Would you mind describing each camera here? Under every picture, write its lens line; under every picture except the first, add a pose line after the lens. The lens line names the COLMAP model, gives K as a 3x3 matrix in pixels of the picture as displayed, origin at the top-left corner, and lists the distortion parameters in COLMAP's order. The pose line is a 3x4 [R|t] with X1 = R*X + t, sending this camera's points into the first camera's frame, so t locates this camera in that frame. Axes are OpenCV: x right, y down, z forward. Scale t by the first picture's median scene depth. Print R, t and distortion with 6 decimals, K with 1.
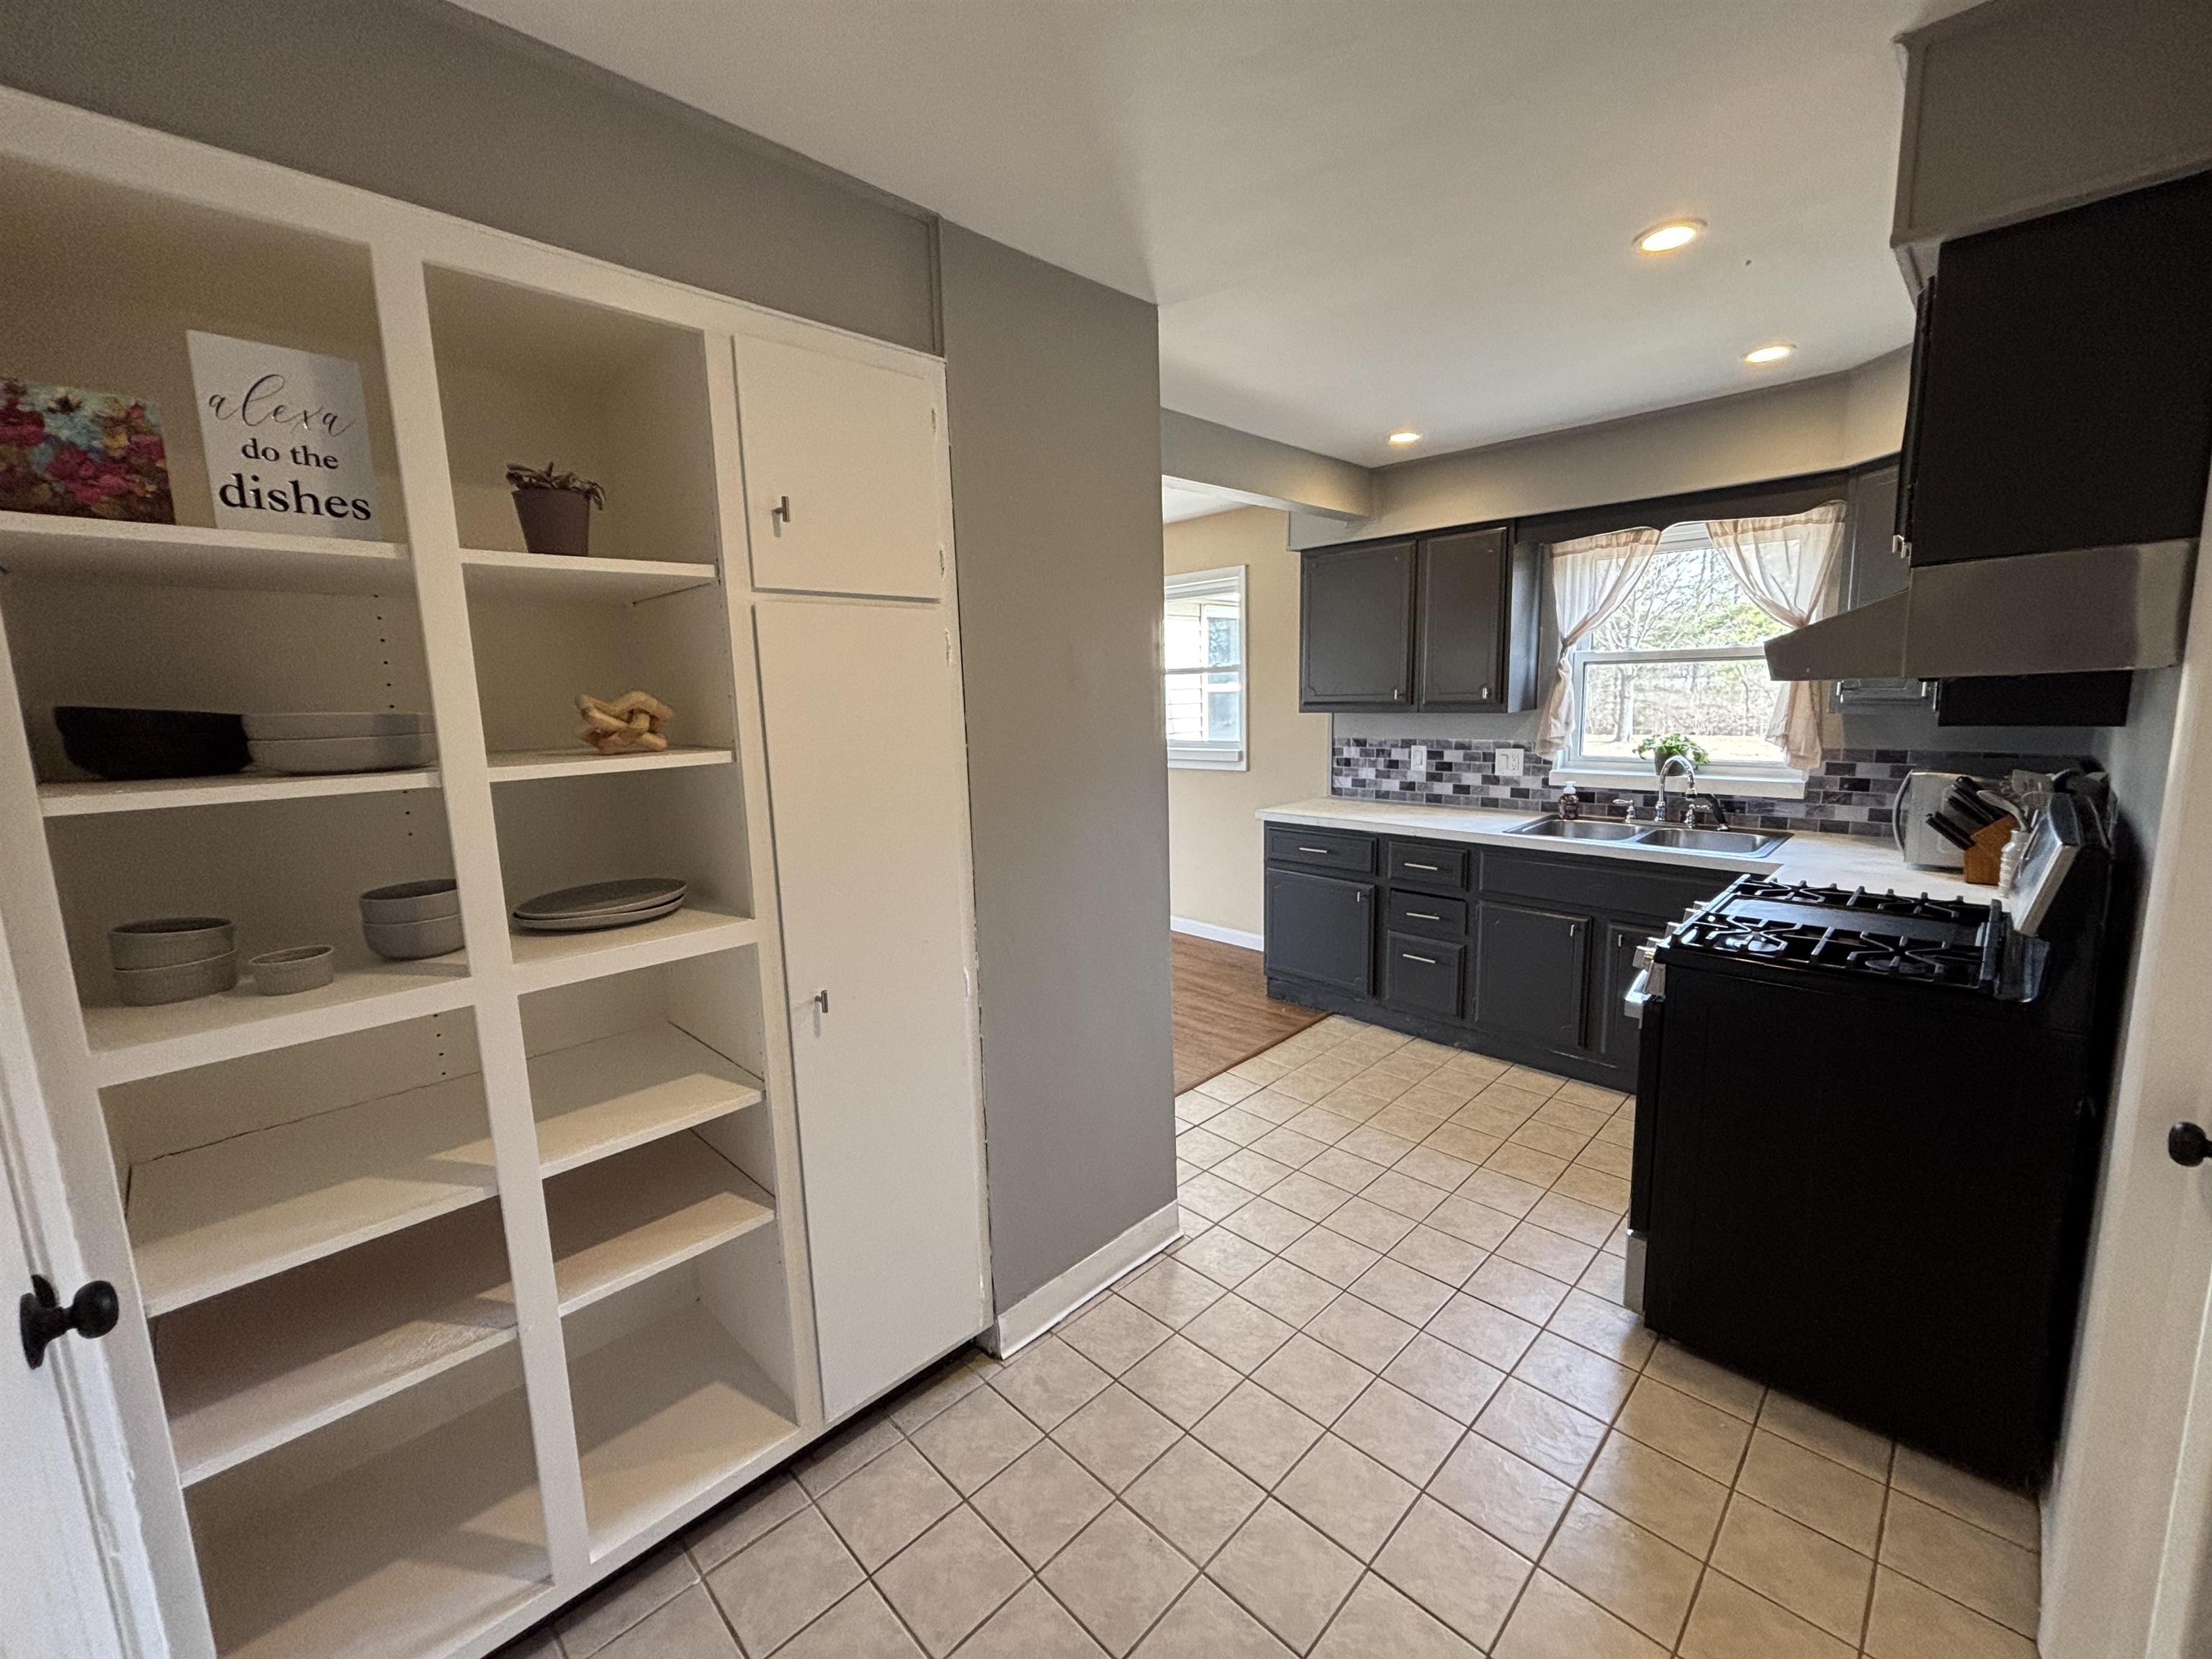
lens RADIAL K [[906.2, 0, 1102.5], [0, 906.2, 818.0], [0, 0, 1]] dist [0.003120, -0.000514]
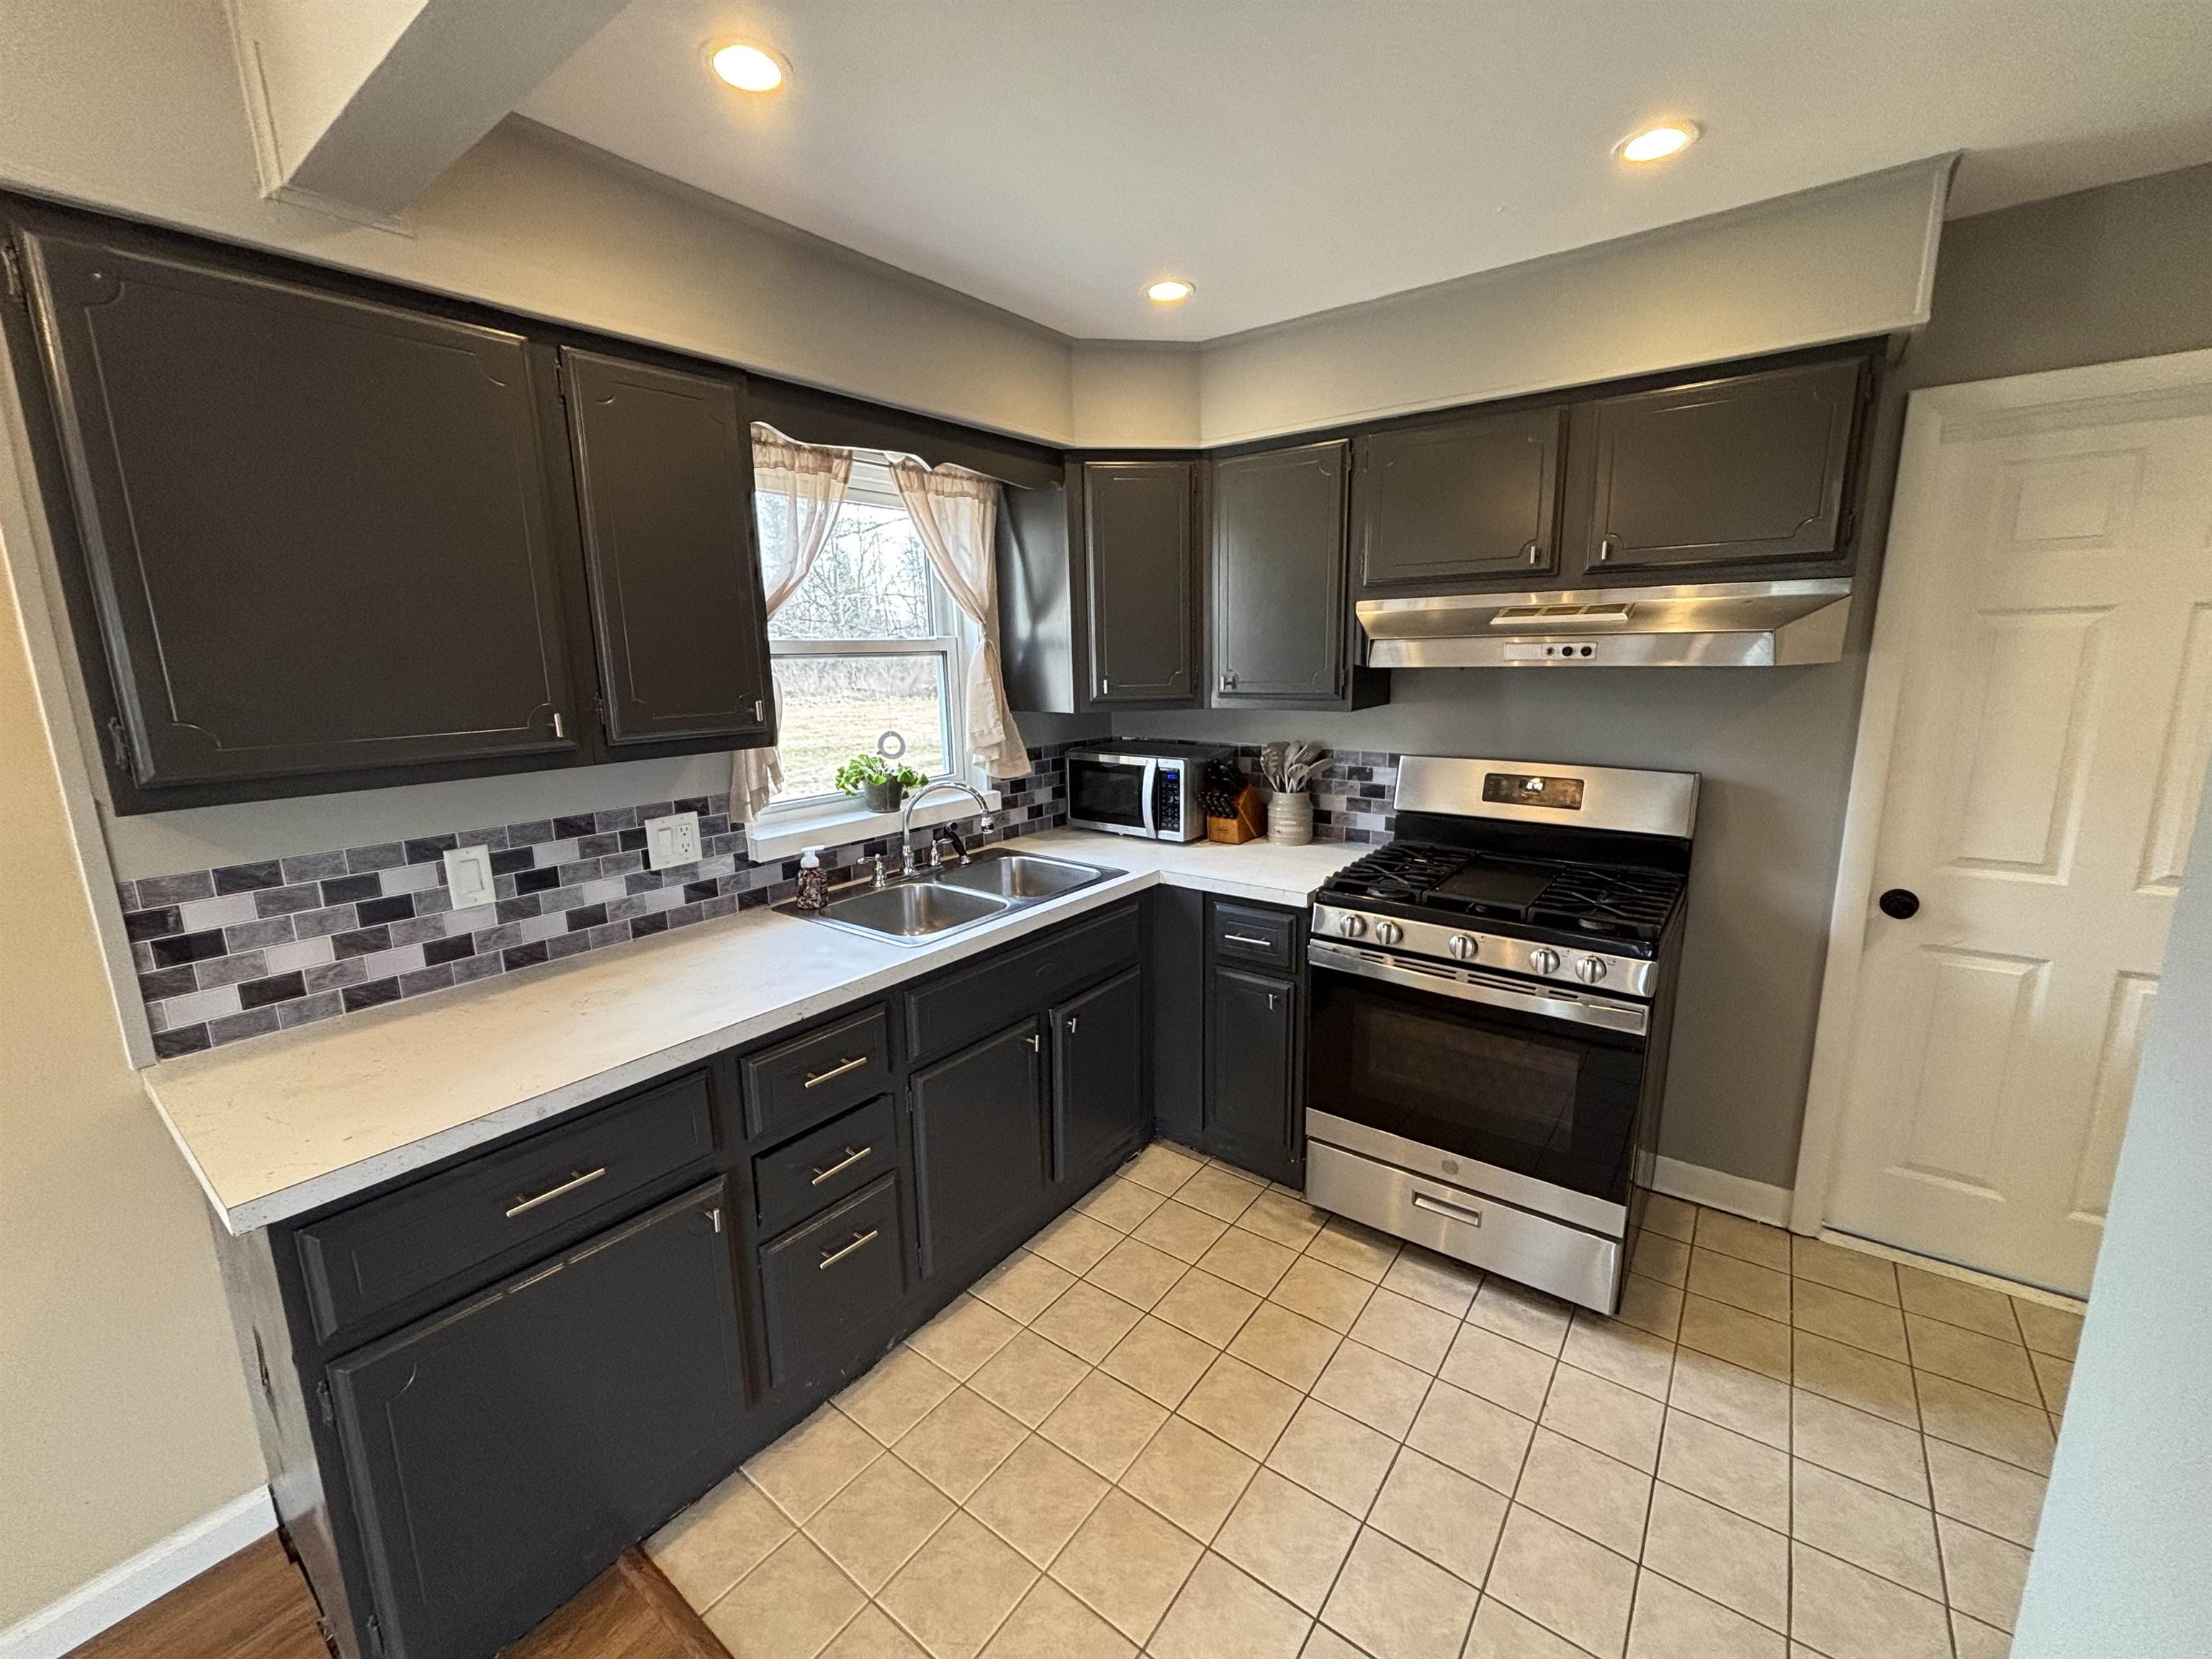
lens RADIAL K [[906.2, 0, 1105.6], [0, 906.2, 828.3], [0, 0, 1]] dist [0.003120, -0.000514]
pose [[-0.135292, -0.153816, 0.978793, -0.103476], [0.182988, 0.967003, 0.177257, -0.111932], [-0.973761, 0.203089, -0.102681, 0.775006]]
